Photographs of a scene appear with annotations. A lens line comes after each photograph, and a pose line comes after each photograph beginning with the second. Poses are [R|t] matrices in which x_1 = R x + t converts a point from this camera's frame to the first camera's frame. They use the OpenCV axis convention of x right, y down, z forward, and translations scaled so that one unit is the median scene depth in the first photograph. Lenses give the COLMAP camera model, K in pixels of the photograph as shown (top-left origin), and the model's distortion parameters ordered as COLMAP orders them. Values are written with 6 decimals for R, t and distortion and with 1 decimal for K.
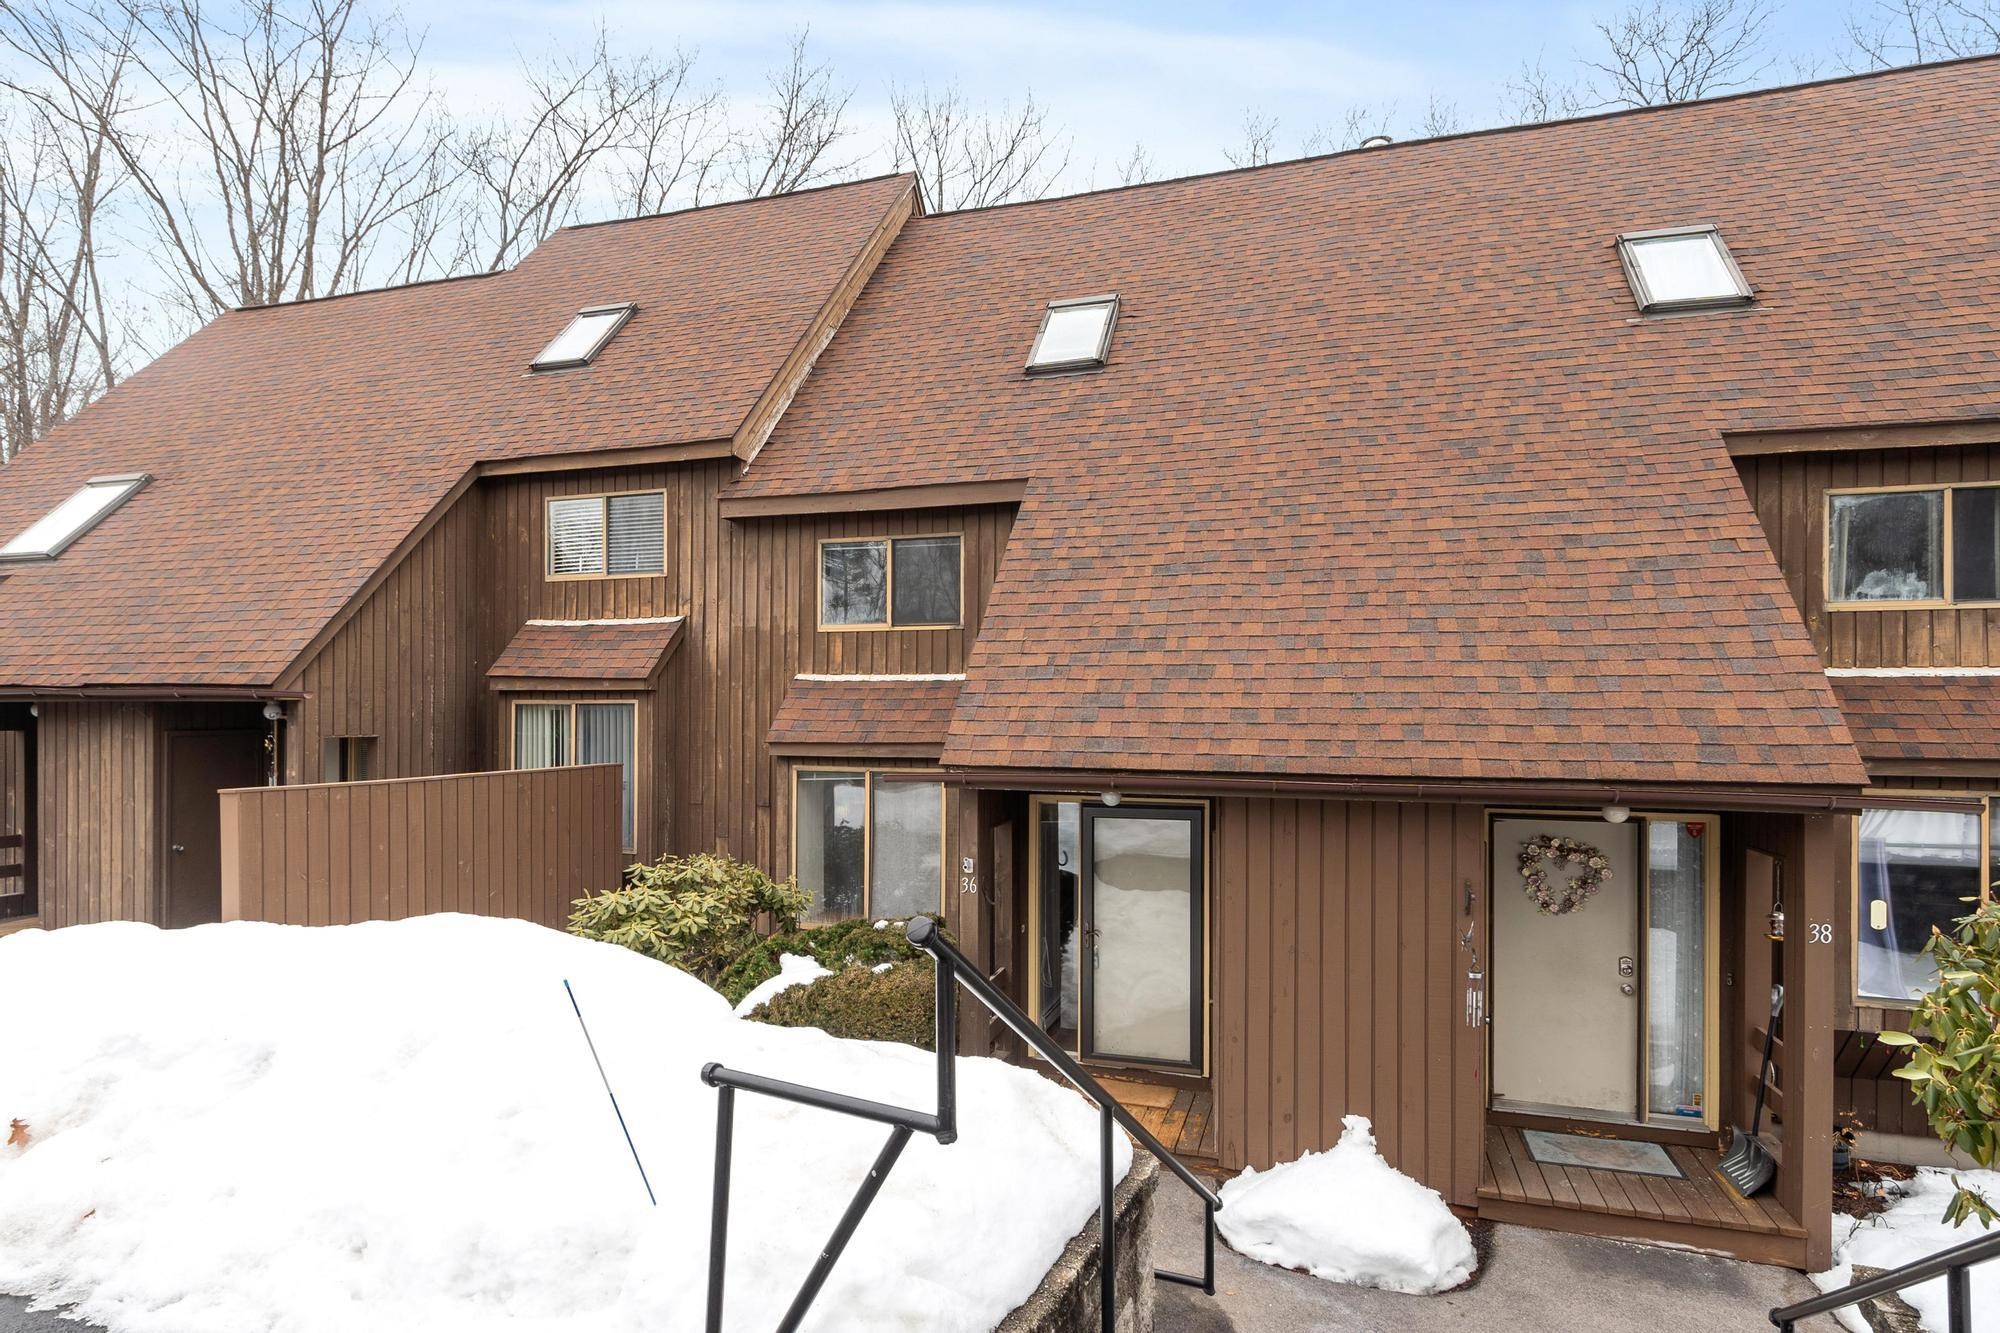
lens RADIAL K [[1101.9, 0, 996.3], [0, 1101.9, 703.2], [0, 0, 1]] dist [0.003820, -0.004785]
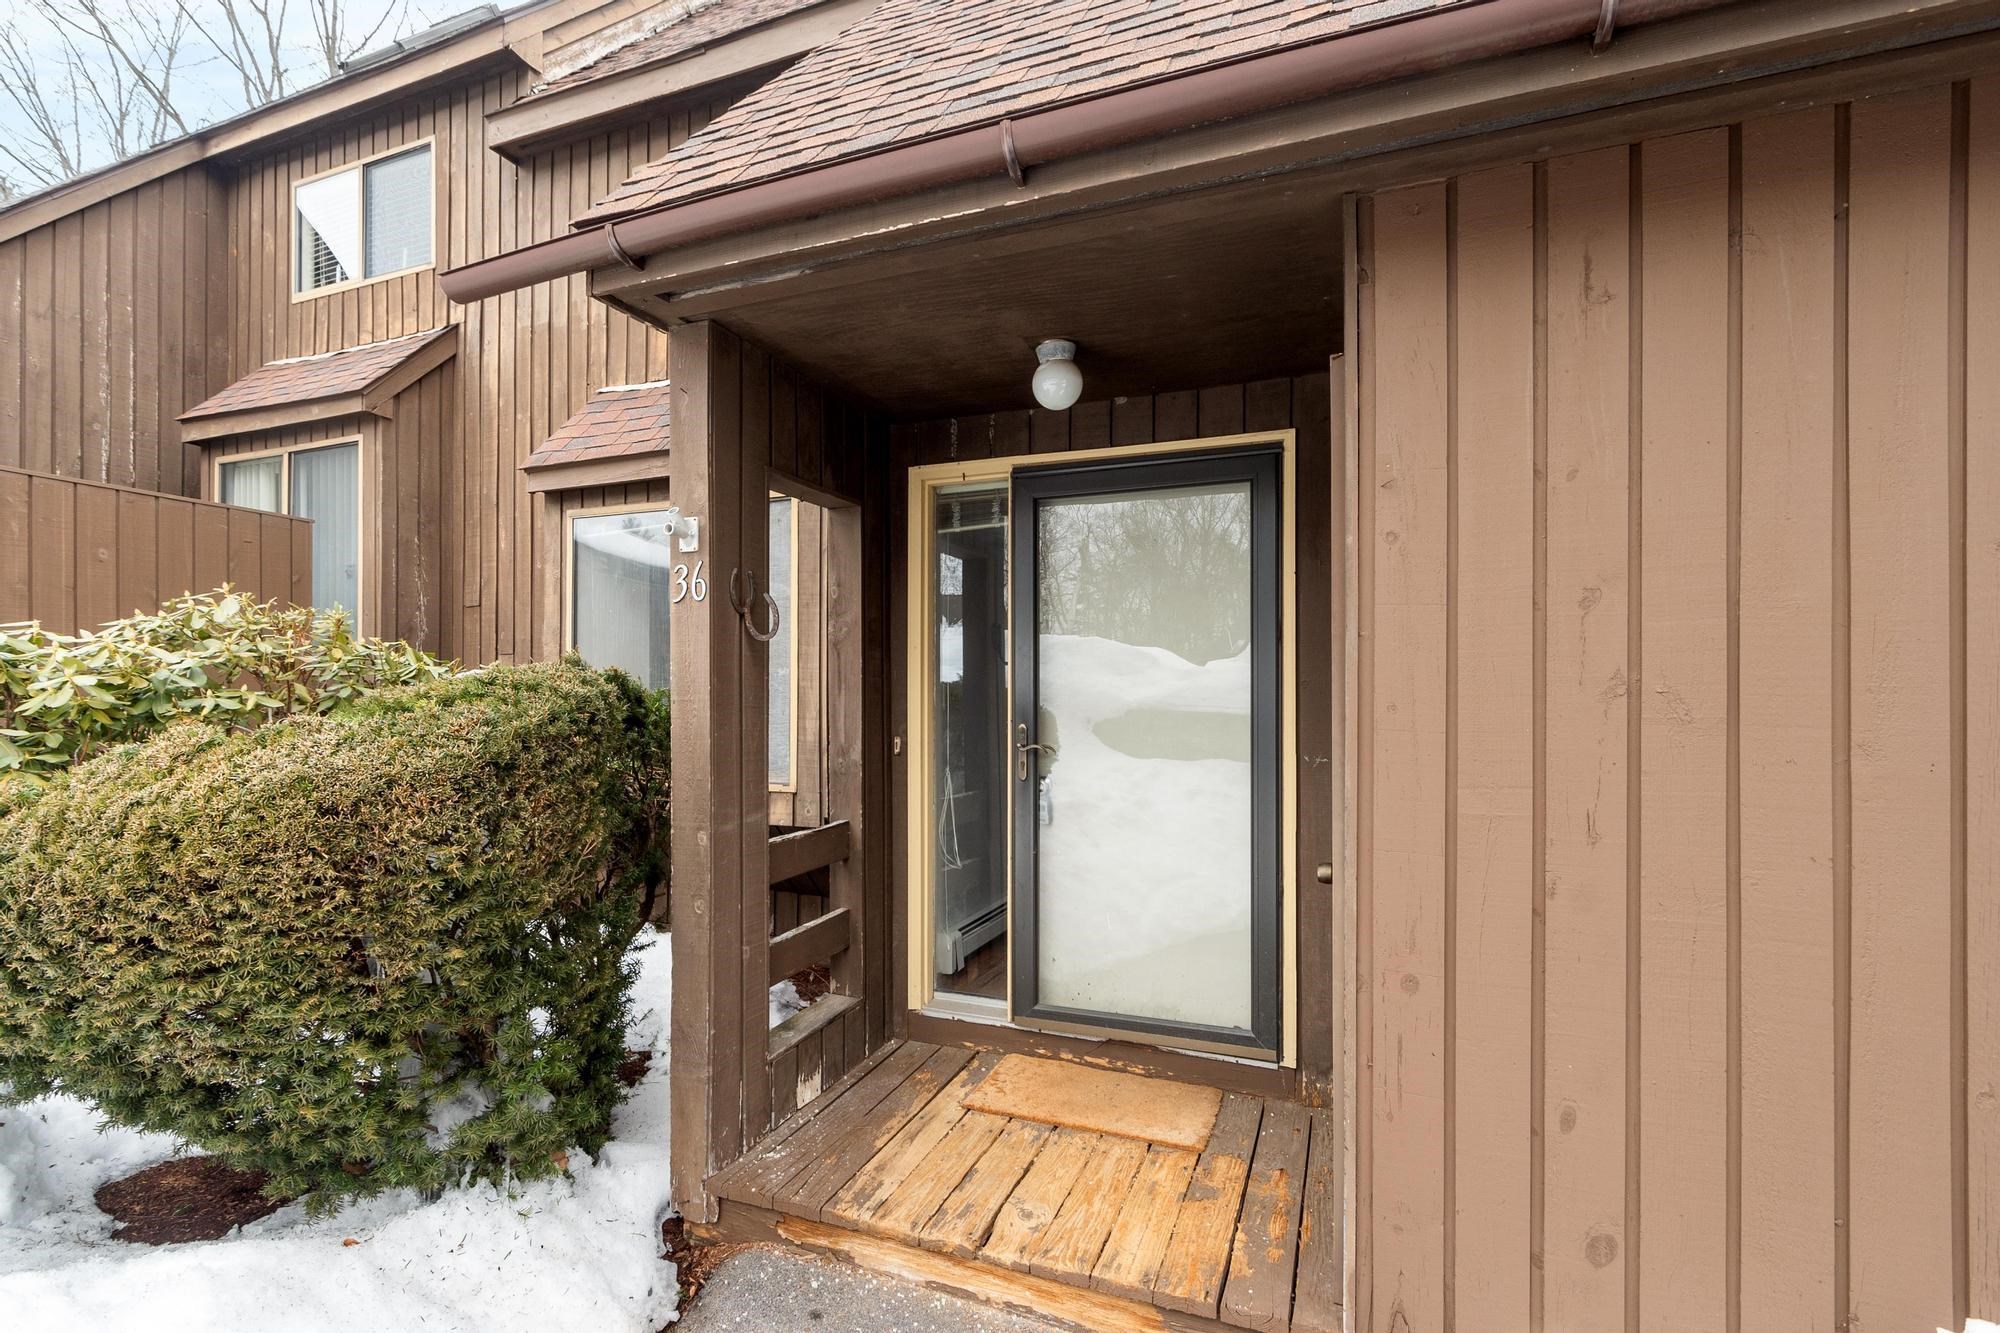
lens RADIAL K [[899.1, 0, 997.2], [0, 899.1, 702.7], [0, 0, 1]] dist [-0.000394, -0.000070]
pose [[0.997413, -0.003102, -0.071822, 0.096530], [0.003243, 0.999993, 0.001857, 0.184563], [0.071816, -0.002085, 0.997416, 0.606758]]
